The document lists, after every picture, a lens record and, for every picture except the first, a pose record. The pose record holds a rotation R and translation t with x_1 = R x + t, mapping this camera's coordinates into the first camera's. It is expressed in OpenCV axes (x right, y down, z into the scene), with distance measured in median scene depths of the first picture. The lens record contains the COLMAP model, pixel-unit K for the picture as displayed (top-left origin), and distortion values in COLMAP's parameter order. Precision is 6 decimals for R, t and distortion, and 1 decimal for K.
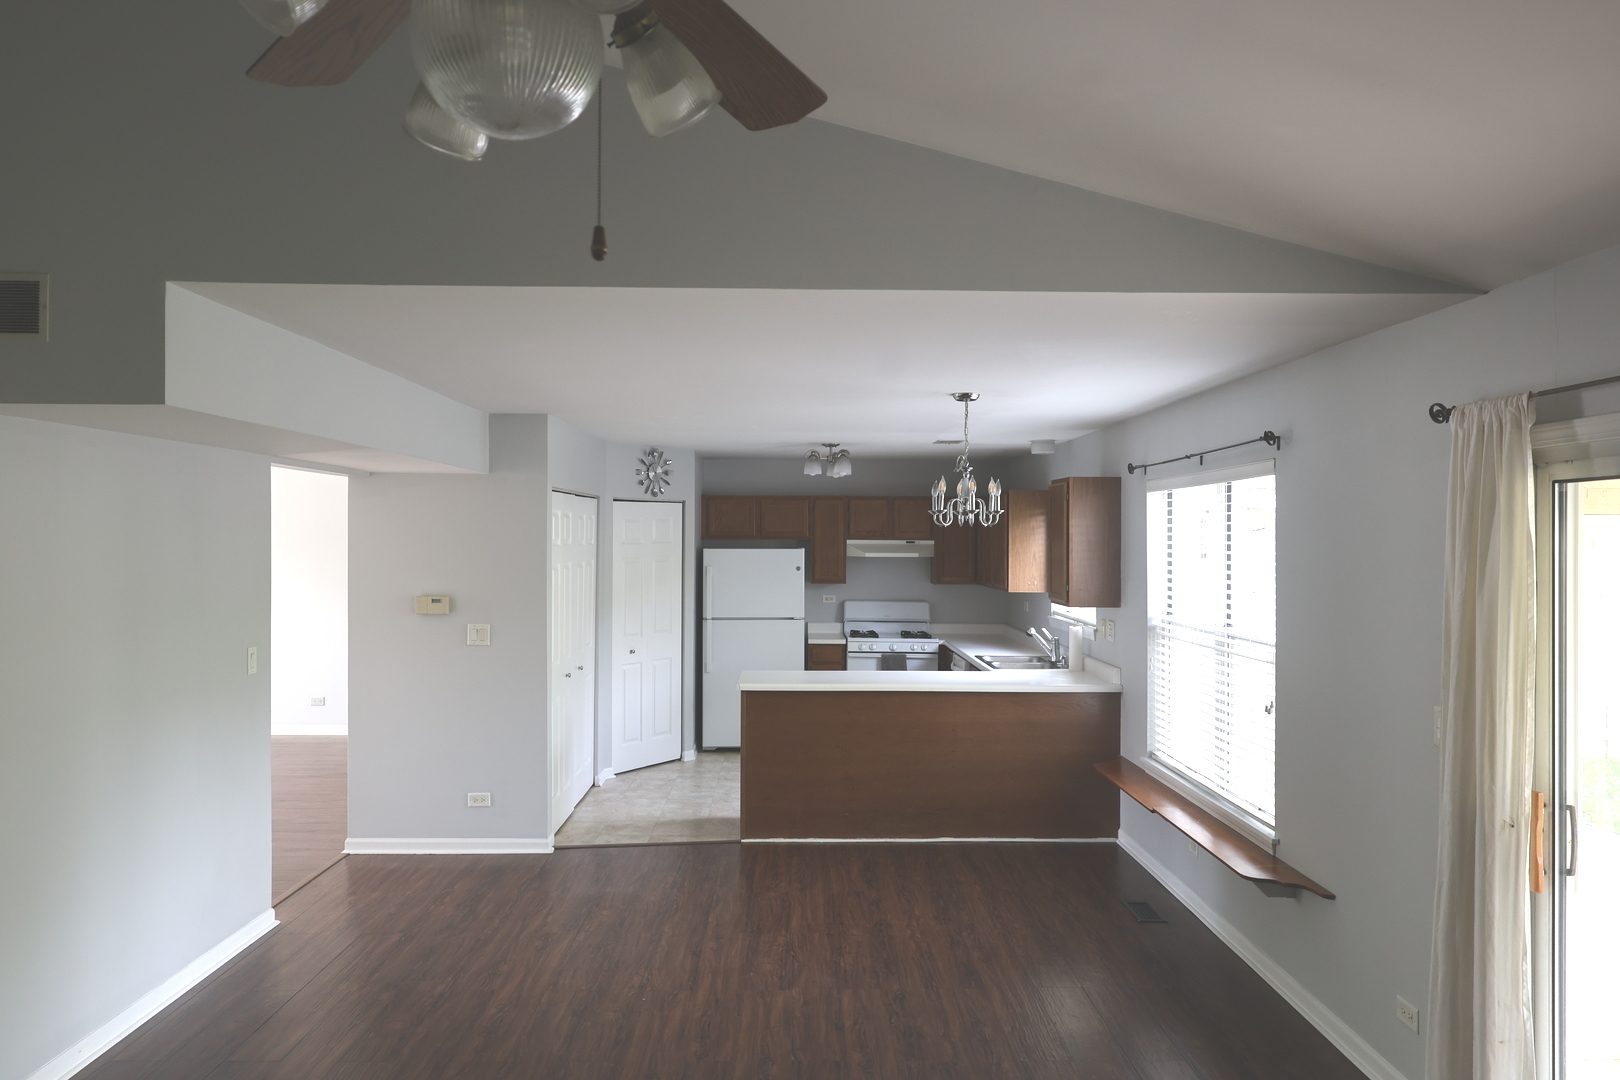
lens RADIAL K [[1124.4, 0, 810.2], [0, 1124.4, 539.7], [0, 0, 1]] dist [-0.004938, -0.001553]
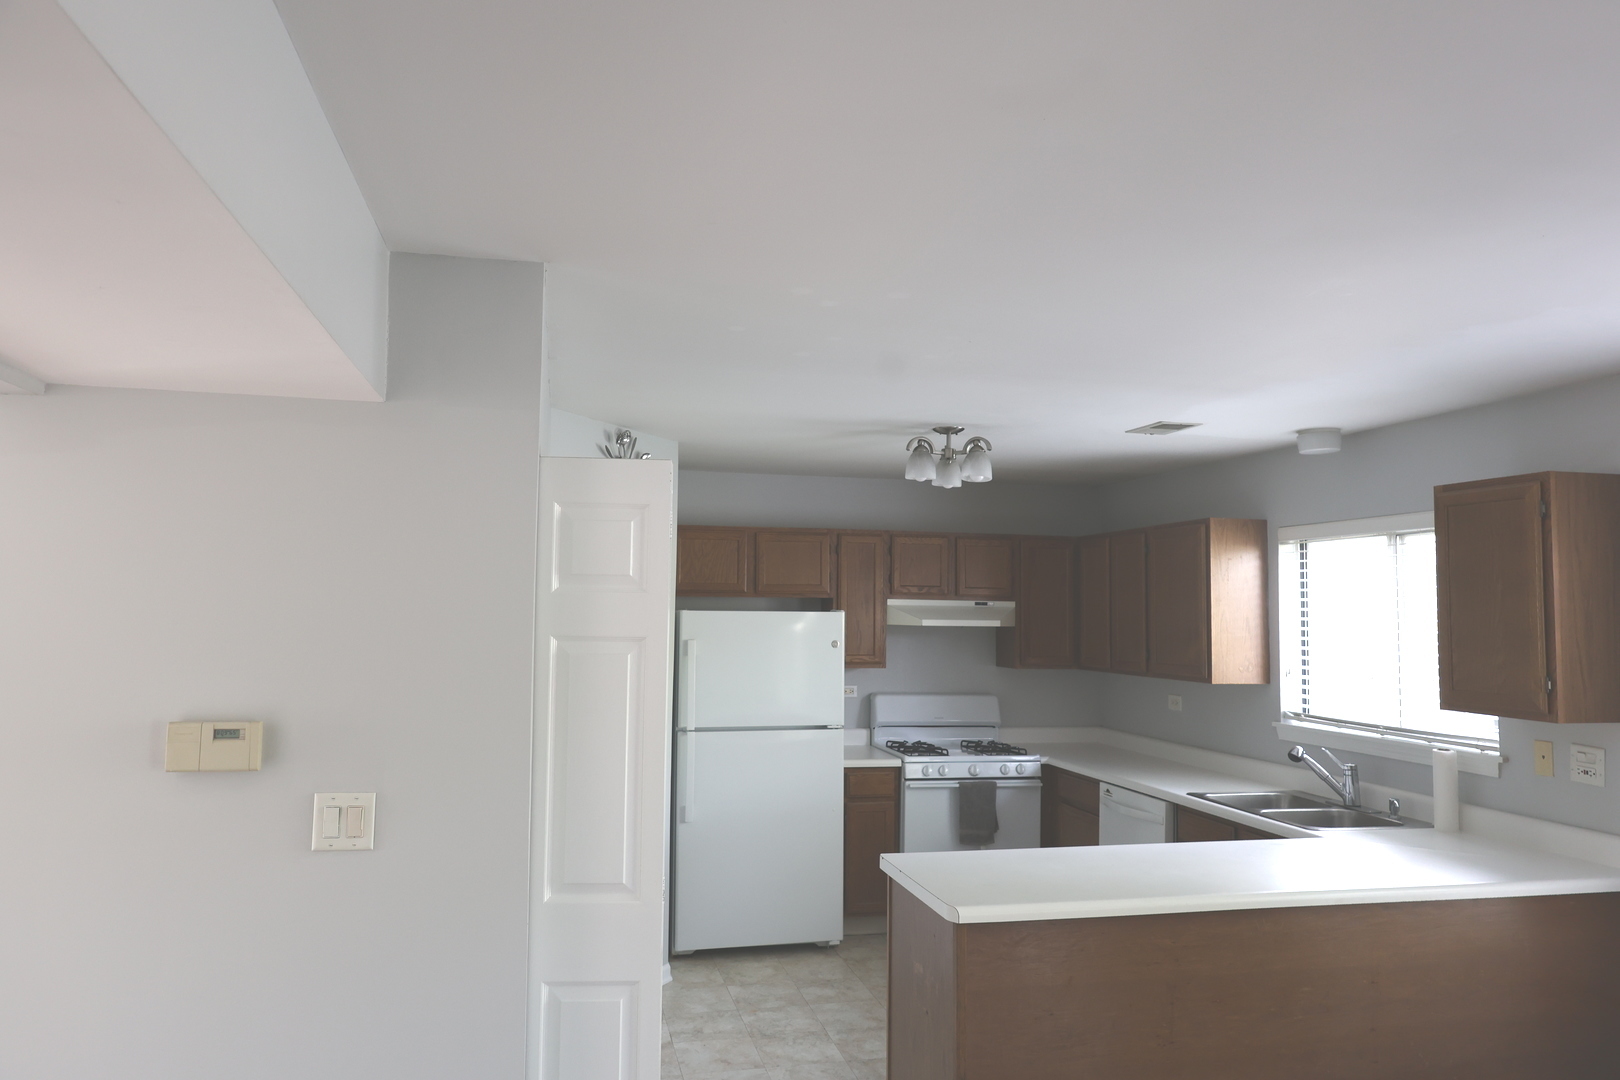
lens RADIAL K [[1124.4, 0, 809.0], [0, 1124.4, 542.6], [0, 0, 1]] dist [-0.004938, -0.001553]
pose [[0.978936, 0.020384, 0.203148, -0.147583], [-0.007681, 0.997976, -0.063123, 0.009028], [-0.204023, 0.060233, 0.977111, 0.397323]]
